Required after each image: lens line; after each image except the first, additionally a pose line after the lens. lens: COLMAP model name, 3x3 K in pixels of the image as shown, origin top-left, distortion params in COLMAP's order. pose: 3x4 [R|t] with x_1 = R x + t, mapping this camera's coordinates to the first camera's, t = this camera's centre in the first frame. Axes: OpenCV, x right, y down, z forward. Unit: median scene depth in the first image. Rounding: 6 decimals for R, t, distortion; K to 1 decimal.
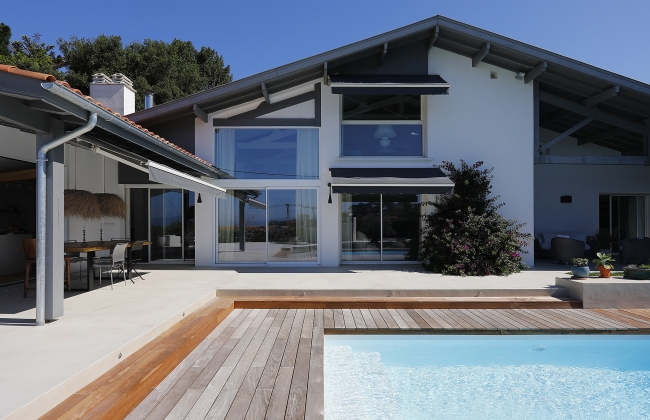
lens RADIAL K [[395.7, 0, 324.4], [0, 395.7, 215.3], [0, 0, 1]] dist [-0.001168, 0.000901]
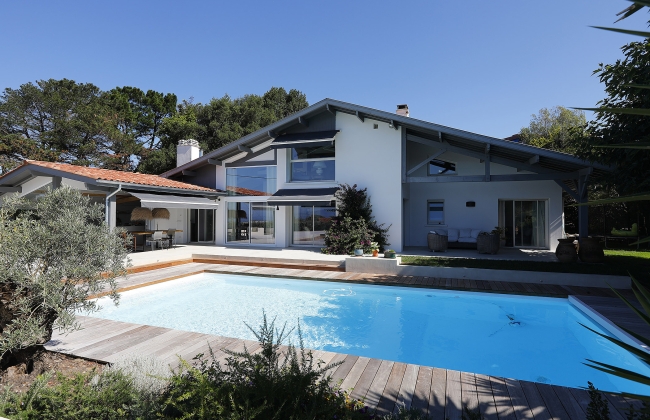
lens RADIAL K [[355.2, 0, 325.0], [0, 355.2, 210.0], [0, 0, 1]] dist [-0.002219, -0.000288]
pose [[0.933545, -0.002164, -0.358453, 0.732441], [0.005228, 0.999958, 0.007580, -0.040568], [0.358422, -0.008950, 0.933517, -0.357172]]
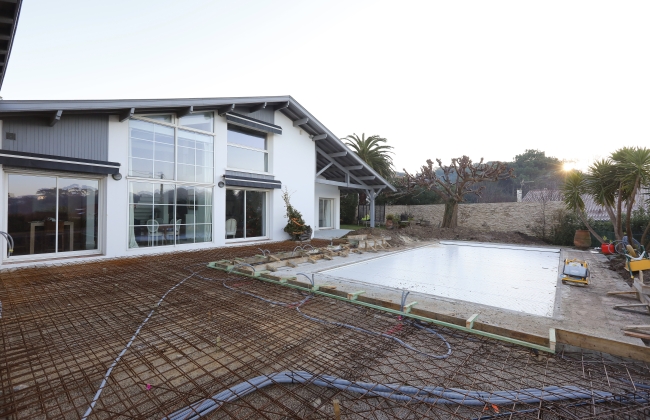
lens RADIAL K [[291.0, 0, 321.1], [0, 291.0, 208.4], [0, 0, 1]] dist [0.000366, 0.000270]
pose [[0.633887, 0.009653, 0.773366, -0.554481], [-0.023544, 0.999700, 0.006820, -0.014536], [-0.773067, -0.022531, 0.633924, 0.057685]]
